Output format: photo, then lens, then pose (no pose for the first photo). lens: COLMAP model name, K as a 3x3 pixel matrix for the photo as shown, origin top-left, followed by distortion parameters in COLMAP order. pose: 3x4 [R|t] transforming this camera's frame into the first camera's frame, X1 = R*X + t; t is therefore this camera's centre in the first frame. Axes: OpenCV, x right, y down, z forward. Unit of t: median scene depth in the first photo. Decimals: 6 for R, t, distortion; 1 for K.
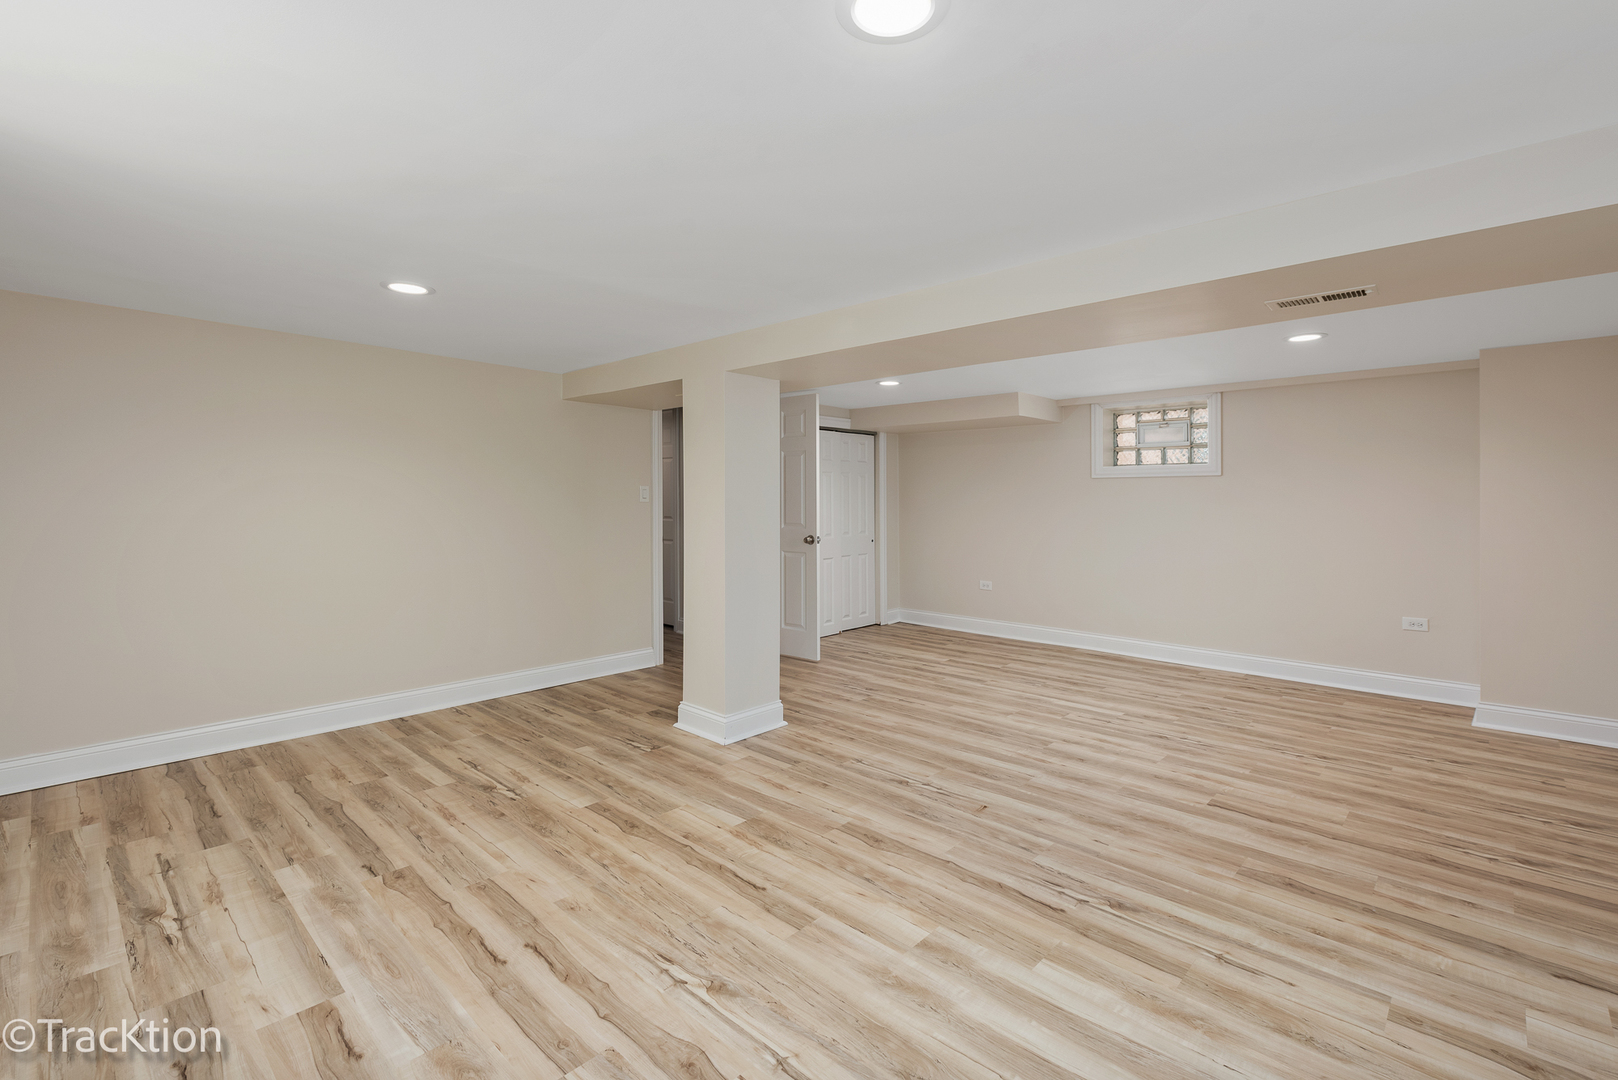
lens RADIAL K [[718.0, 0, 814.2], [0, 718.0, 505.7], [0, 0, 1]] dist [0.012948, -0.003826]
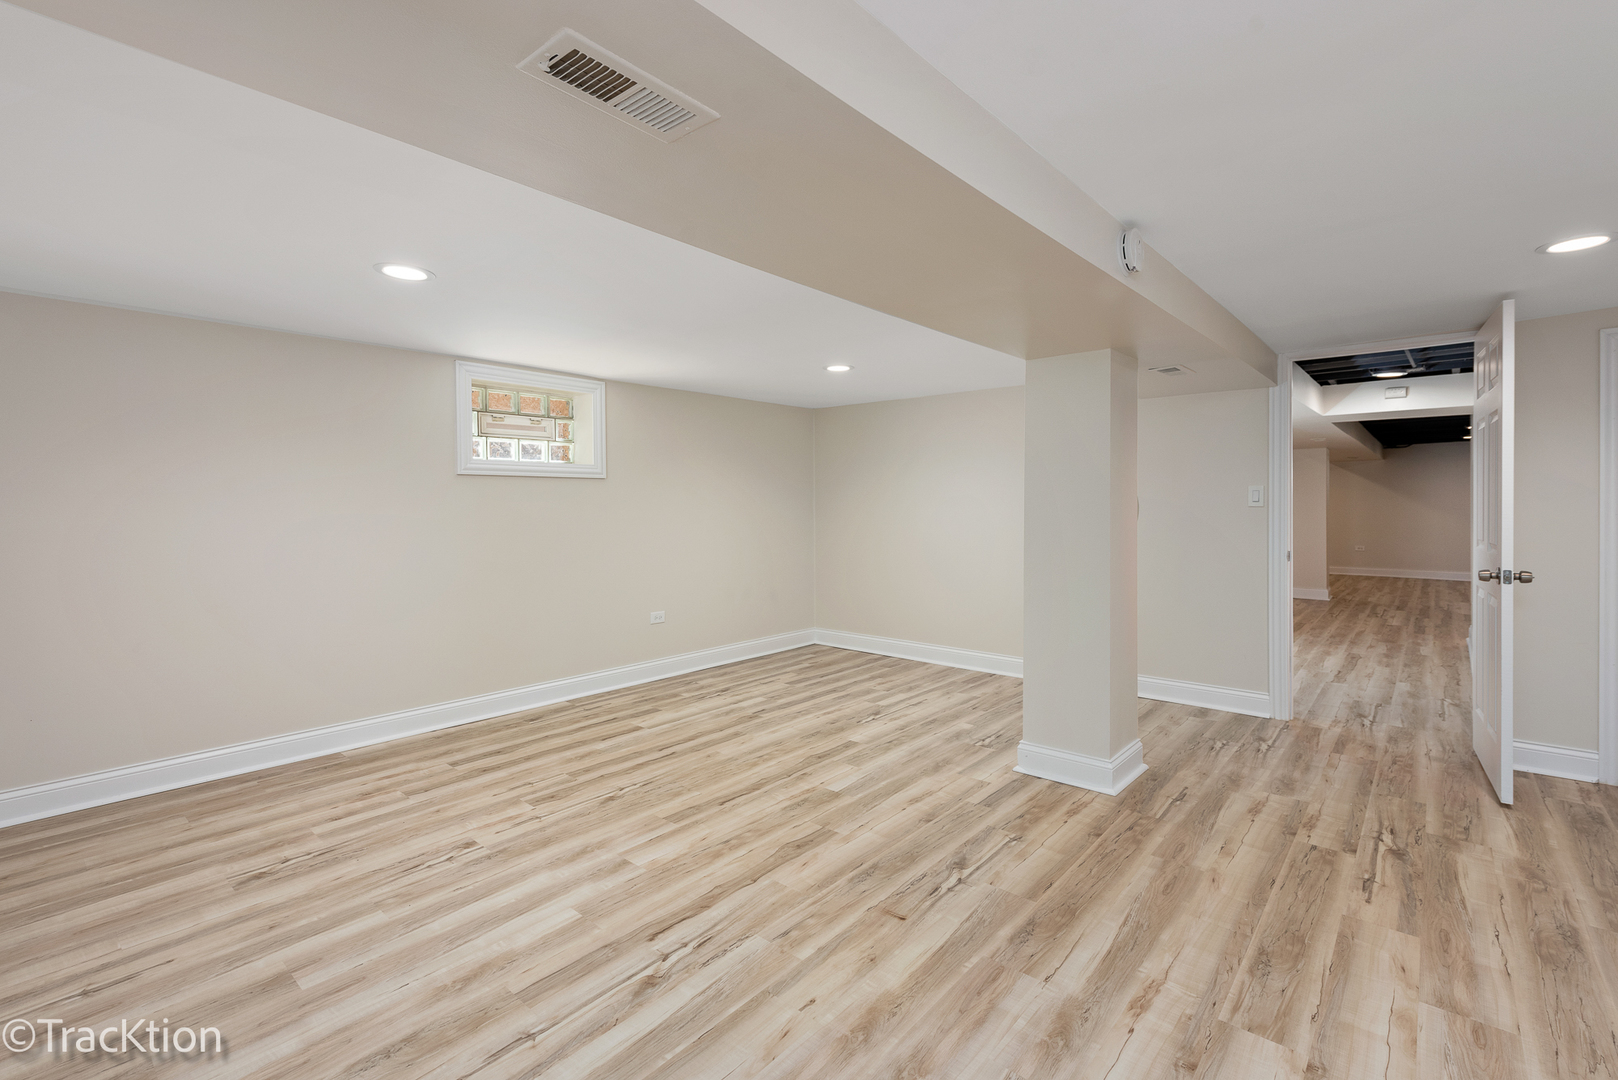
lens RADIAL K [[718.0, 0, 814.2], [0, 718.0, 505.7], [0, 0, 1]] dist [0.012948, -0.003826]
pose [[0.047975, -0.001246, -0.998848, 1.076832], [-0.007741, 0.999969, -0.001619, 0.000890], [0.998819, 0.007810, 0.047964, 0.972917]]
